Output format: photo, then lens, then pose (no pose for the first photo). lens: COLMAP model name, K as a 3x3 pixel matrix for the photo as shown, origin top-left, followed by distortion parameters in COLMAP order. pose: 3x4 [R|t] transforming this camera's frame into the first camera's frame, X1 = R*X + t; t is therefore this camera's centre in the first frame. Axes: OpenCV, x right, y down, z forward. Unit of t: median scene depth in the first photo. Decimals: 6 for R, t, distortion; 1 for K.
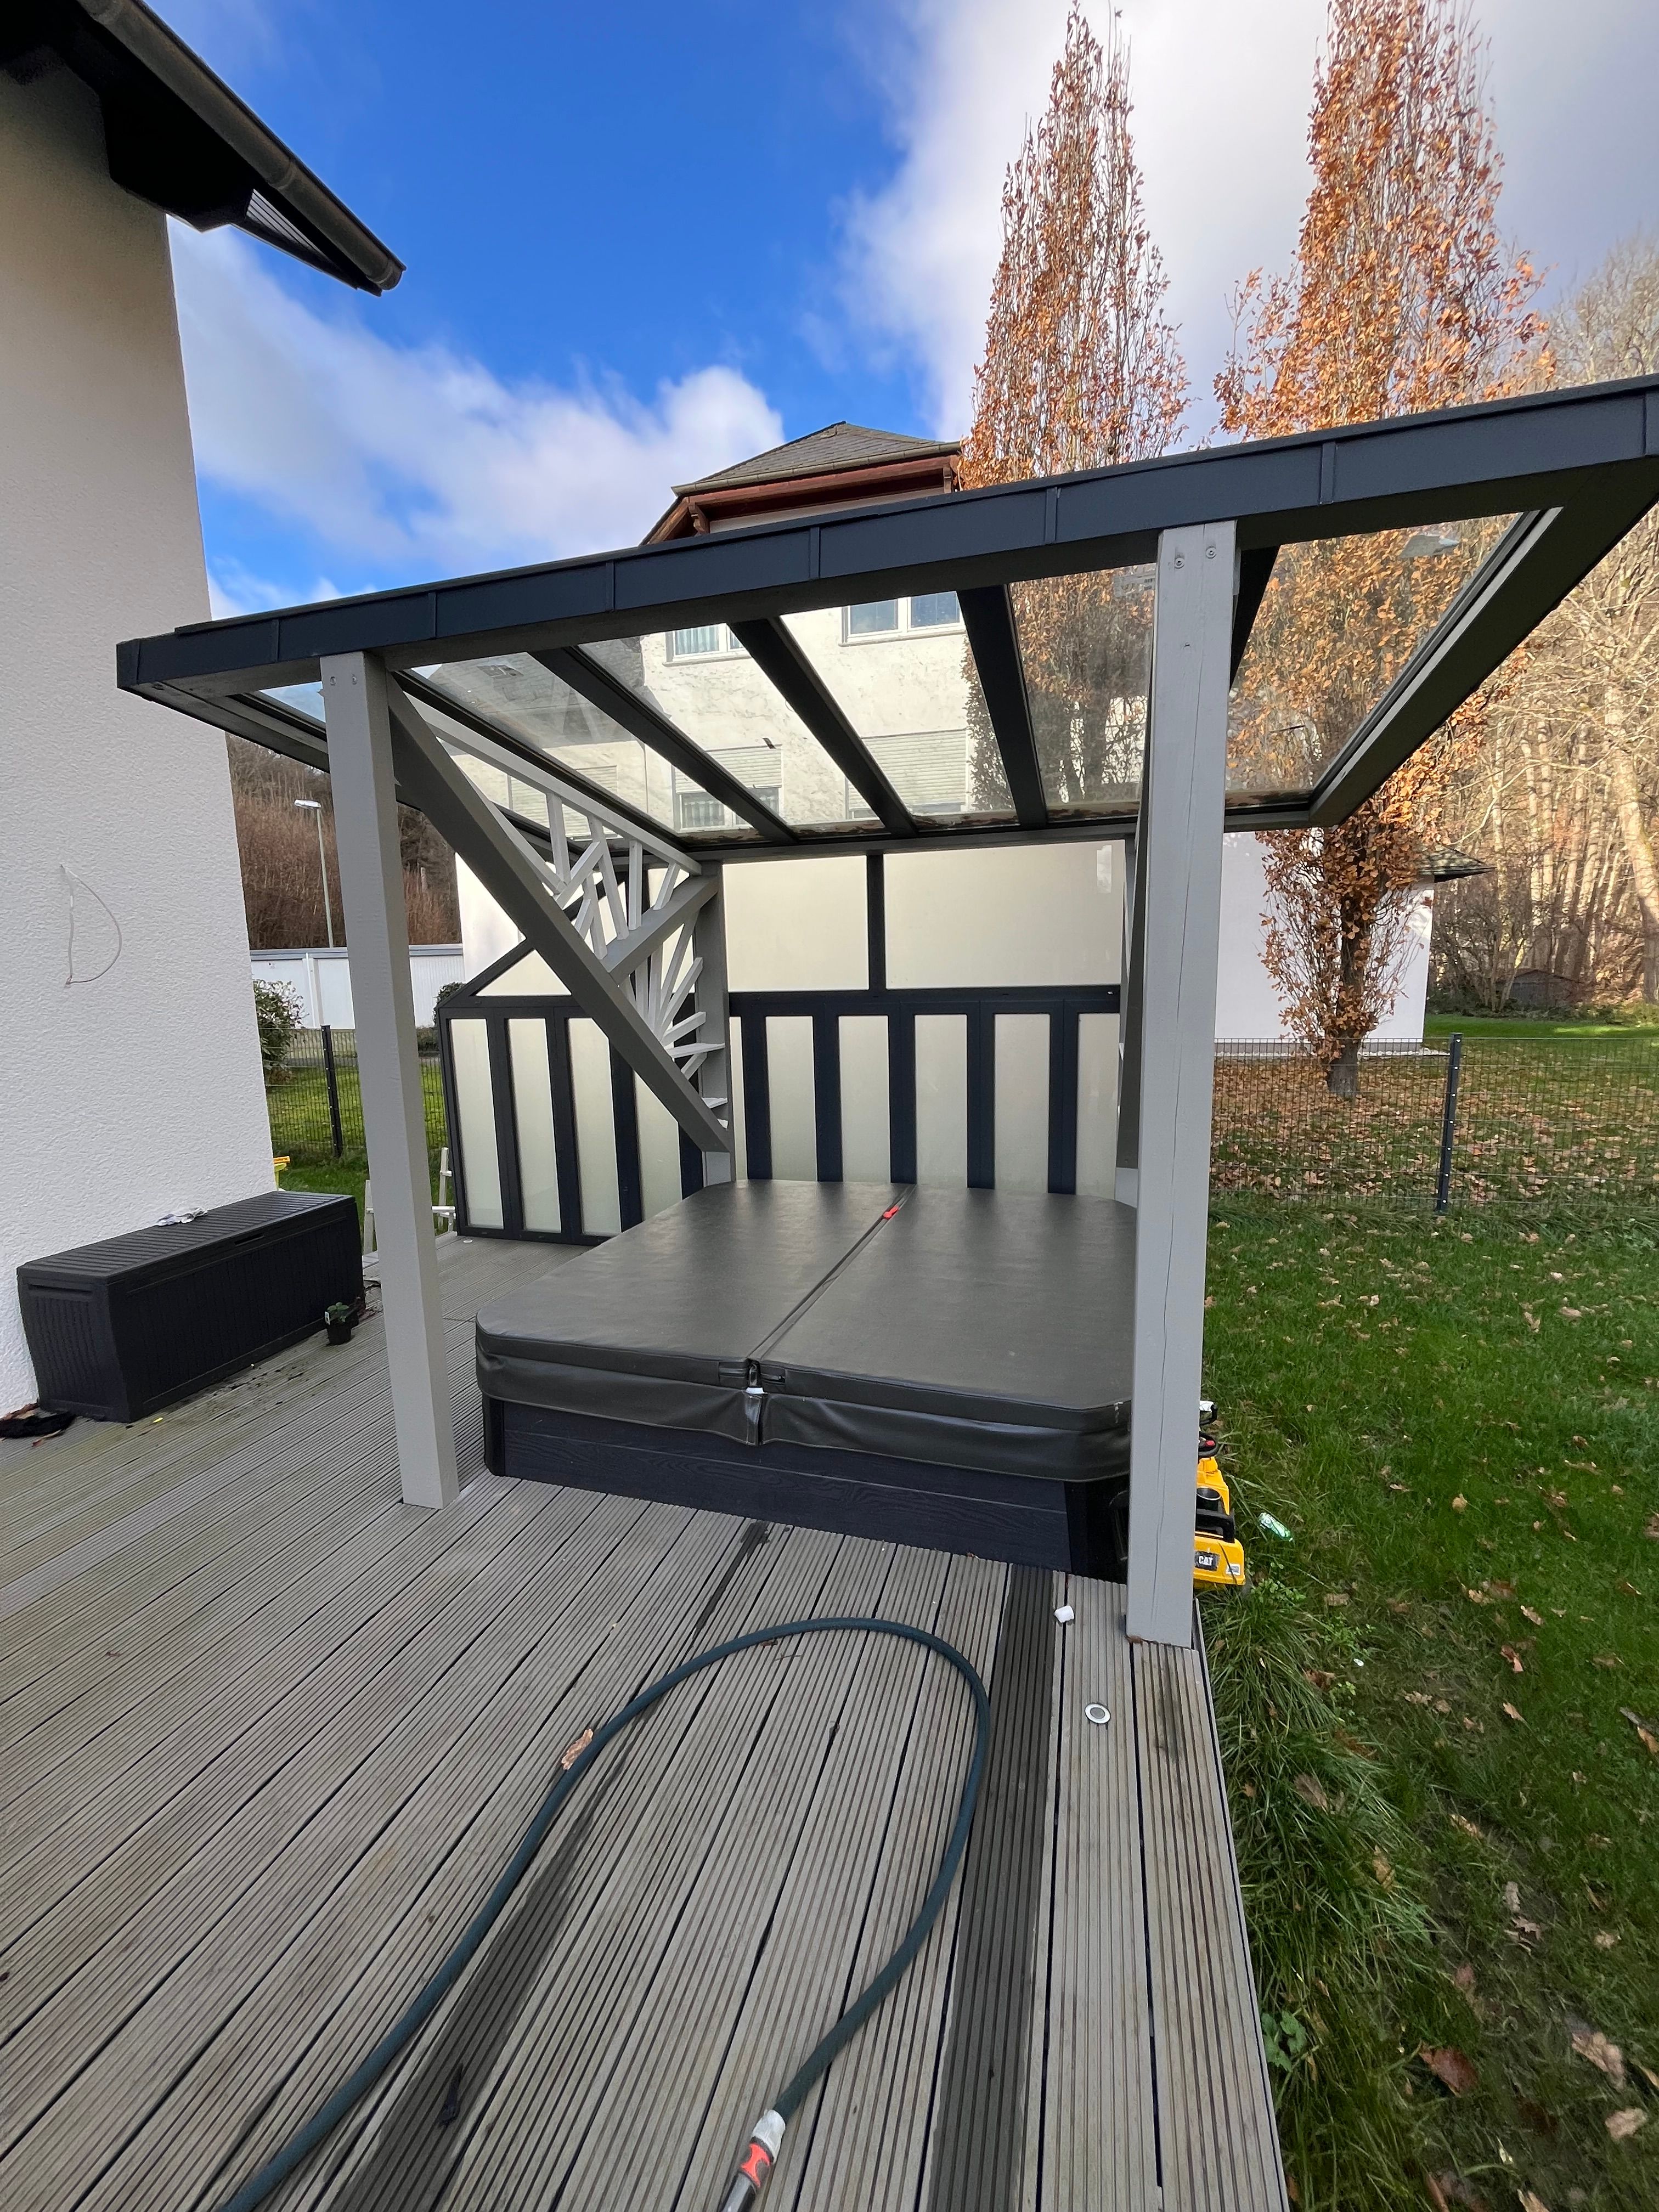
lens RADIAL K [[891.3, 0, 840.2], [0, 891.3, 1091.9], [0, 0, 1]] dist [0.000224, -0.000290]
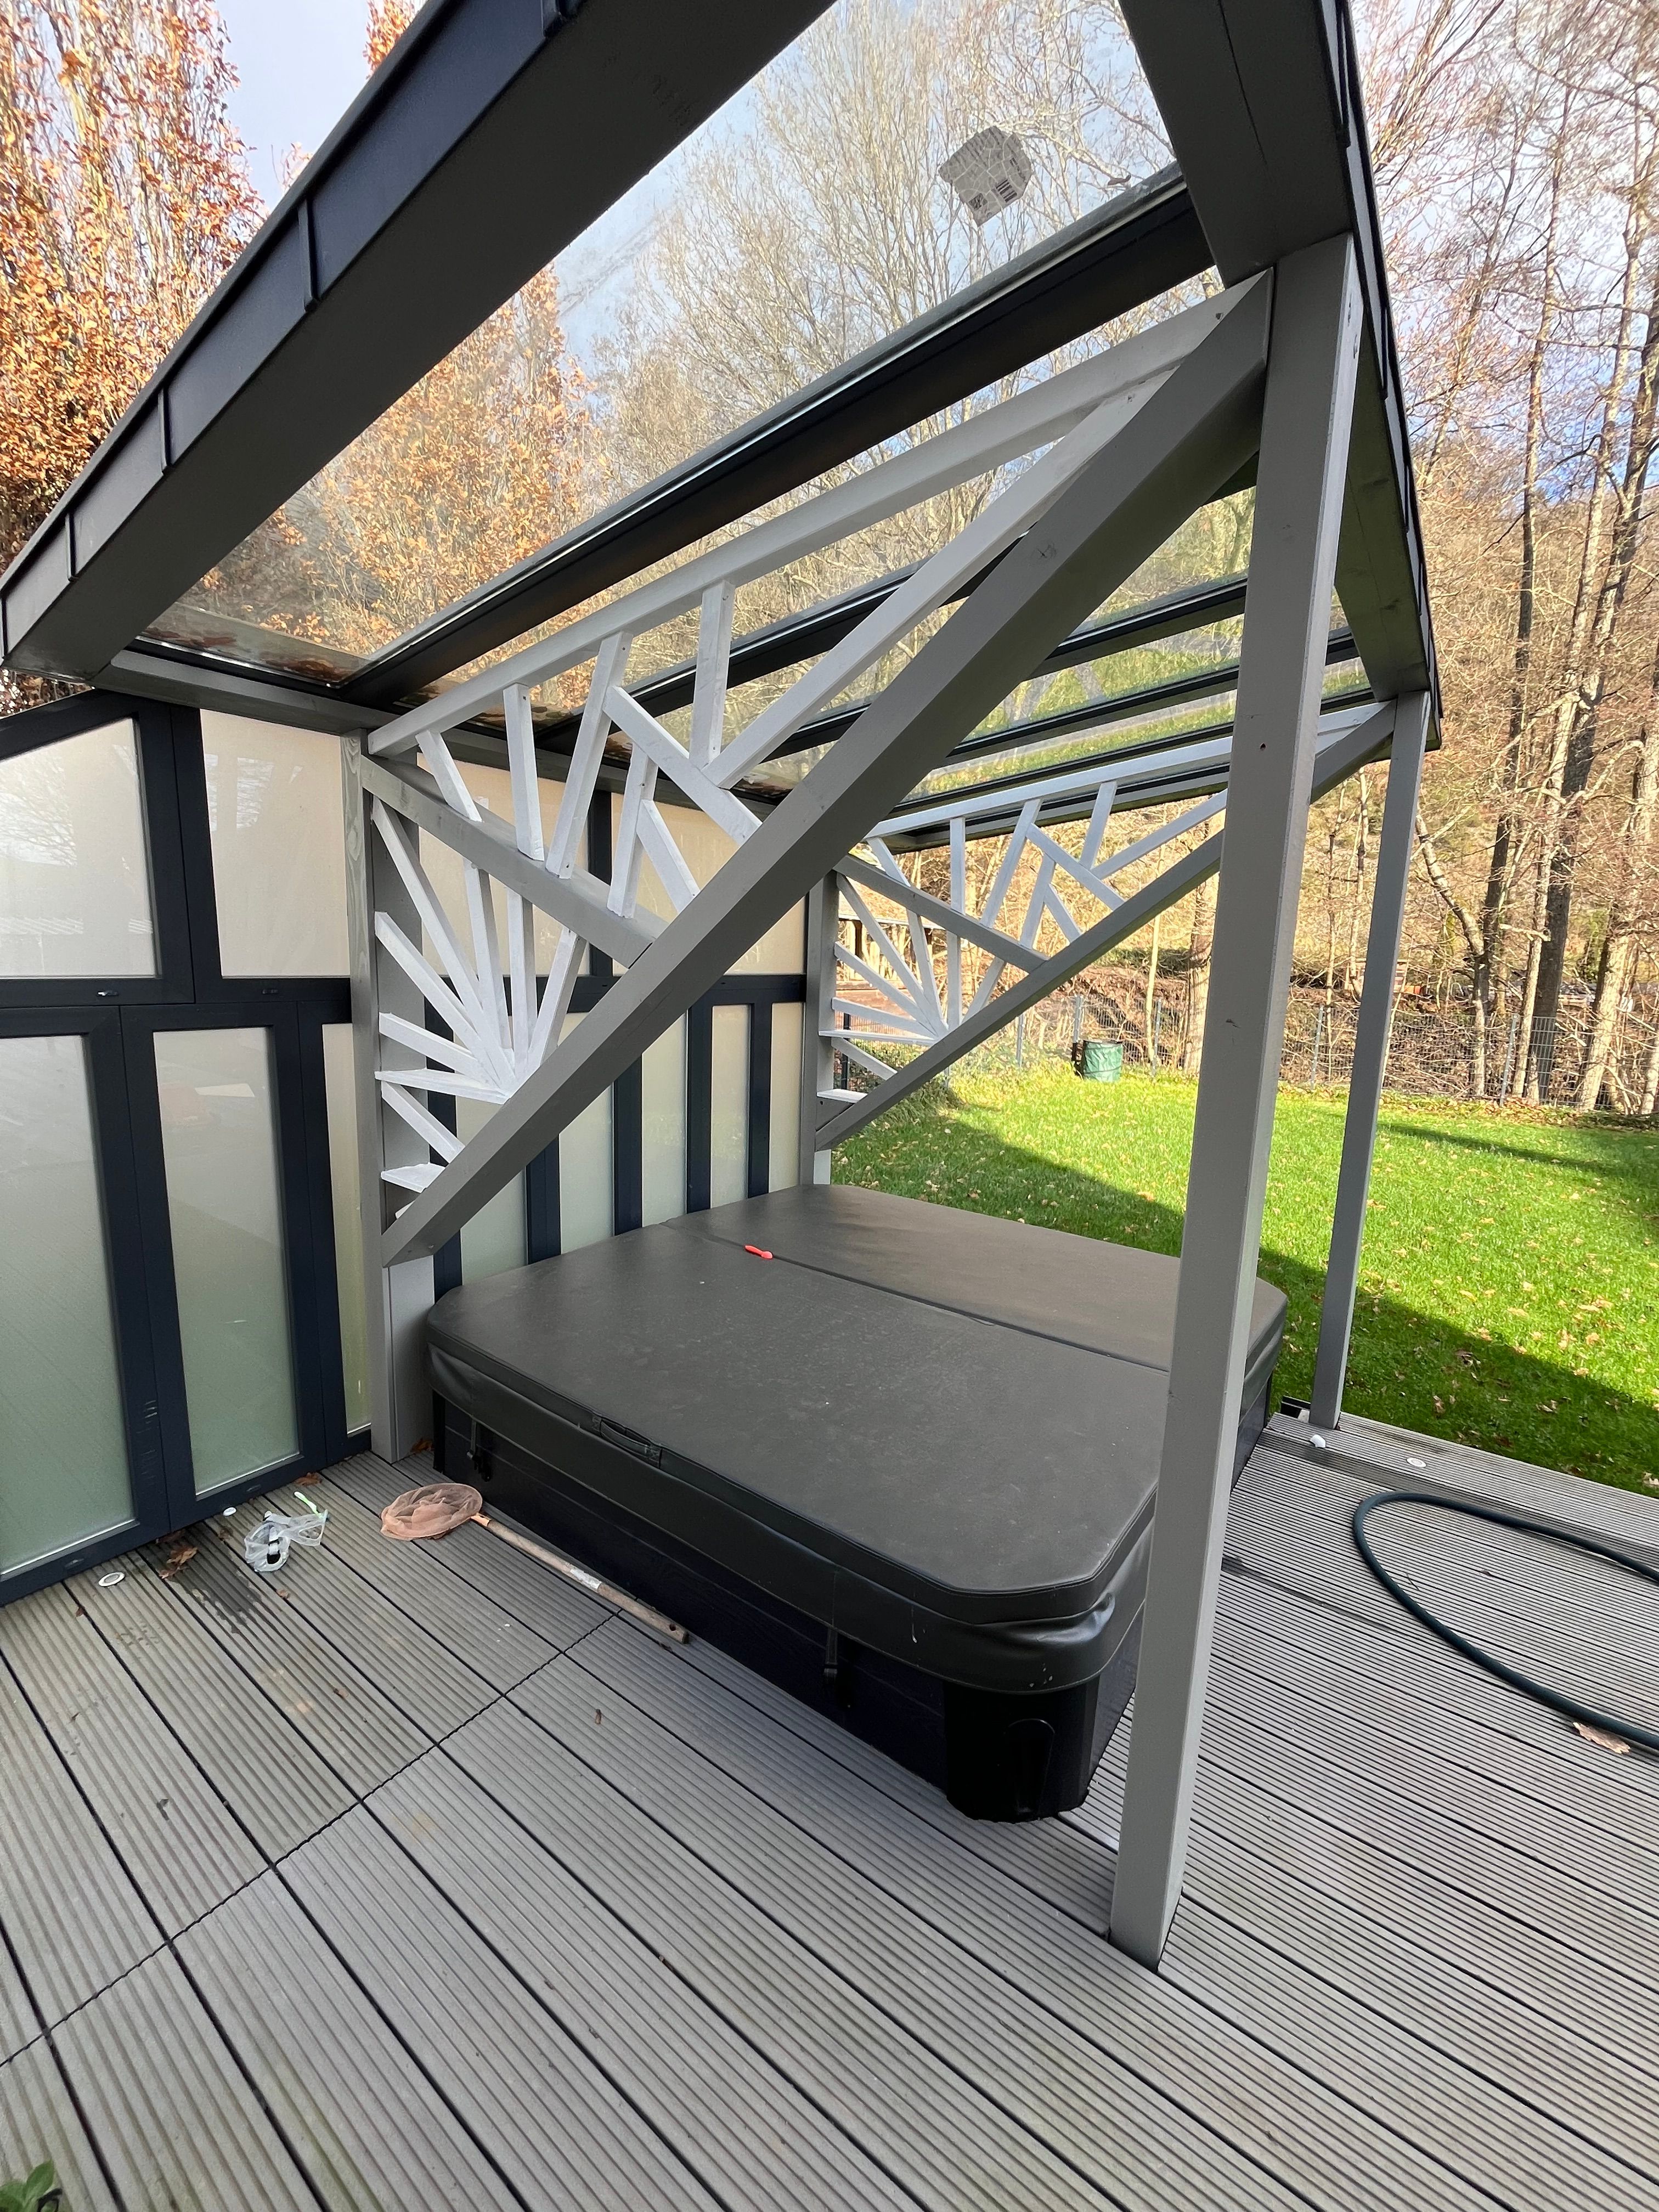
lens RADIAL K [[885.7, 0, 834.7], [0, 885.7, 1095.4], [0, 0, 1]] dist [-0.000707, -0.000053]
pose [[0.341892, -0.115140, 0.932659, -0.581513], [0.095021, 0.991615, 0.087585, -0.062104], [-0.934923, 0.058678, 0.349966, 0.571951]]
